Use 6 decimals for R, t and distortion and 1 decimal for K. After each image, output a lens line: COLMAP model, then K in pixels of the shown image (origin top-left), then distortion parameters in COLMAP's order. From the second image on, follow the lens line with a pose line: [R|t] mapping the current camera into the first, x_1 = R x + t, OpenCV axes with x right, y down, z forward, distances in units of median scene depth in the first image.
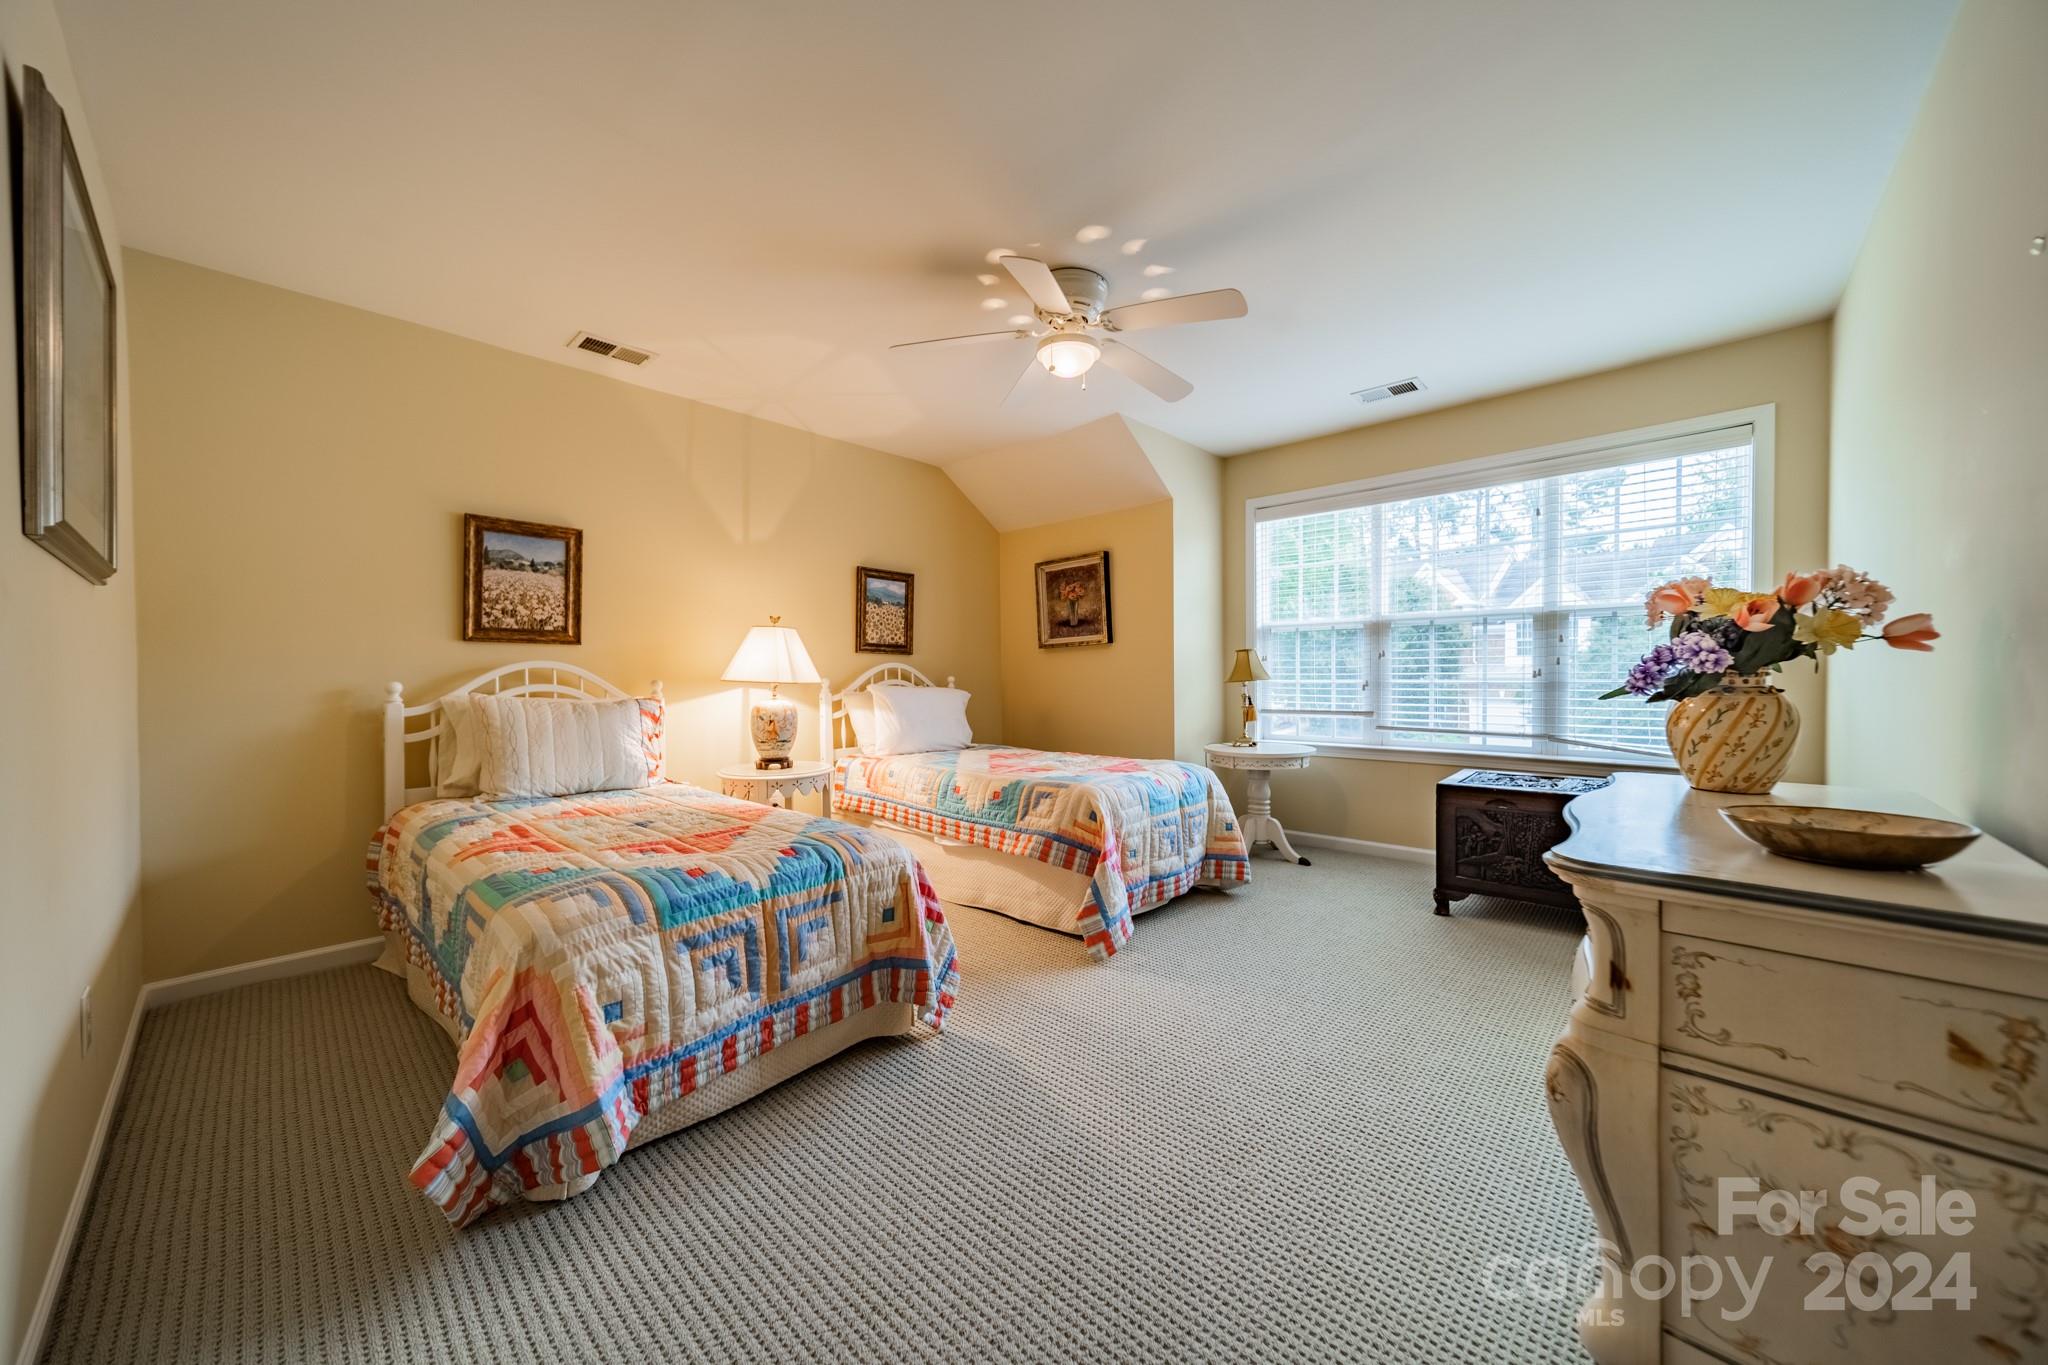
lens RADIAL K [[724.1, 0, 1025.3], [0, 724.1, 681.9], [0, 0, 1]] dist [0.007103, -0.000210]
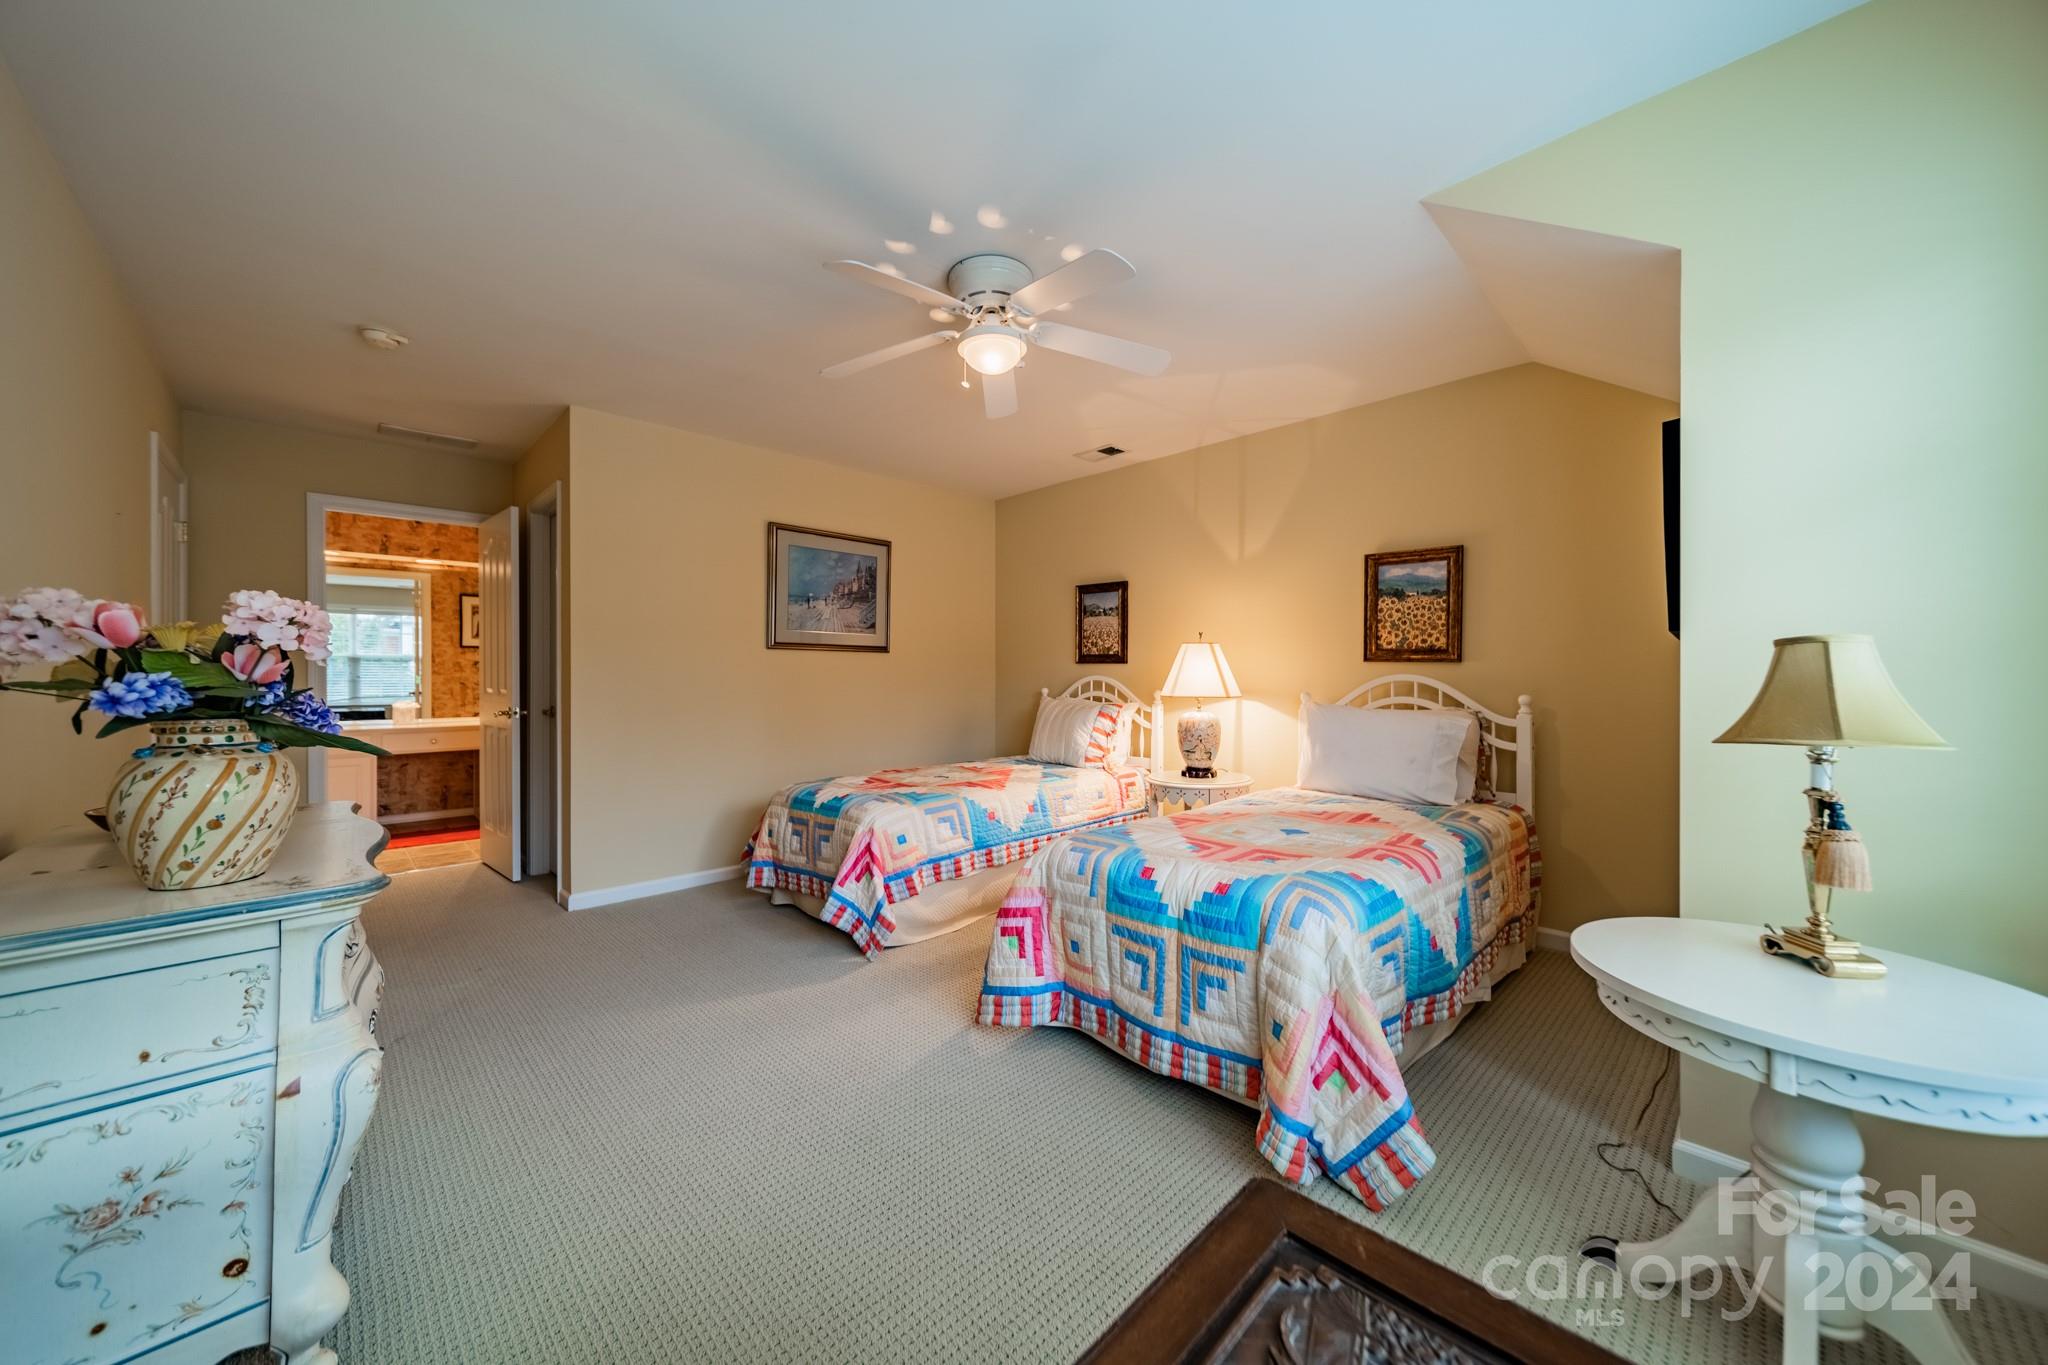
lens RADIAL K [[724.1, 0, 1025.6], [0, 724.1, 670.3], [0, 0, 1]] dist [0.007103, -0.000210]
pose [[-0.038317, -0.001446, -0.999265, 0.713258], [-0.008489, 0.999963, -0.001121, -0.032621], [0.999230, 0.008439, -0.038328, 0.792815]]
